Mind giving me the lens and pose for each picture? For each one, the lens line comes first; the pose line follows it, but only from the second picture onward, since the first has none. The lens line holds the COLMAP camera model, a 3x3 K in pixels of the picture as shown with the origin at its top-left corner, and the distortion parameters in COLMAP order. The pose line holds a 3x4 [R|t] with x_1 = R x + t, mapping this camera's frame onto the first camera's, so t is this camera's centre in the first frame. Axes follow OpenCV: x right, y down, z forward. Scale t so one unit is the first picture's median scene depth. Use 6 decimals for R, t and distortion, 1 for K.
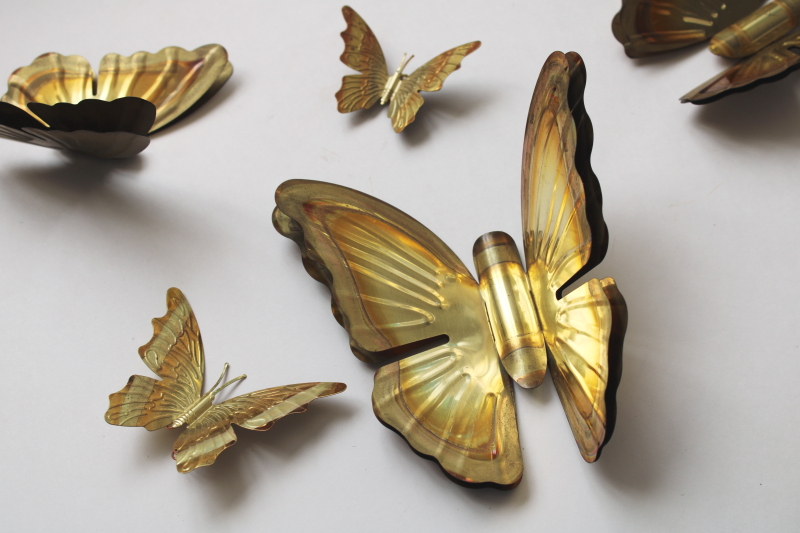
lens RADIAL K [[1180.1, 0, 400.0], [0, 1180.1, 266.5], [0, 0, 1]] dist [-0.046903, 0.062363]
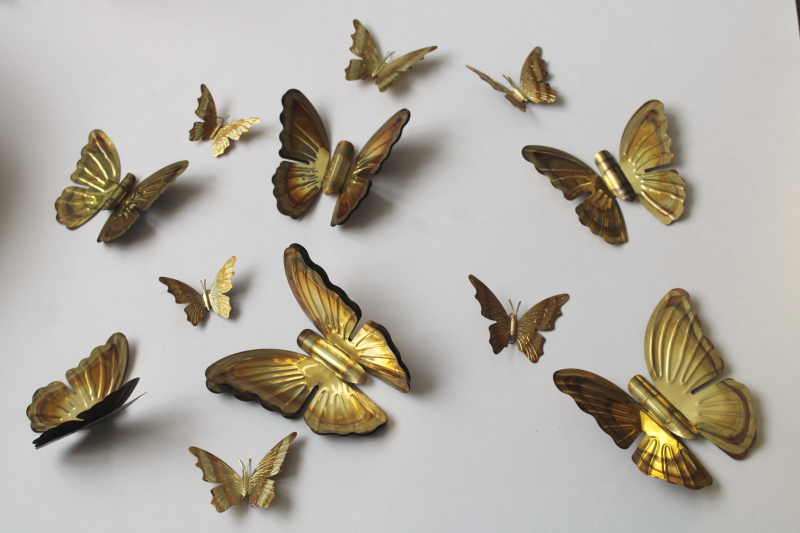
lens RADIAL K [[1180.1, 0, 400.0], [0, 1180.1, 266.5], [0, 0, 1]] dist [-0.046903, 0.062363]
pose [[0.764616, -0.552901, 0.331153, -0.421482], [0.554224, 0.826339, 0.099999, -0.242787], [-0.328935, 0.107072, 0.938263, -1.036530]]
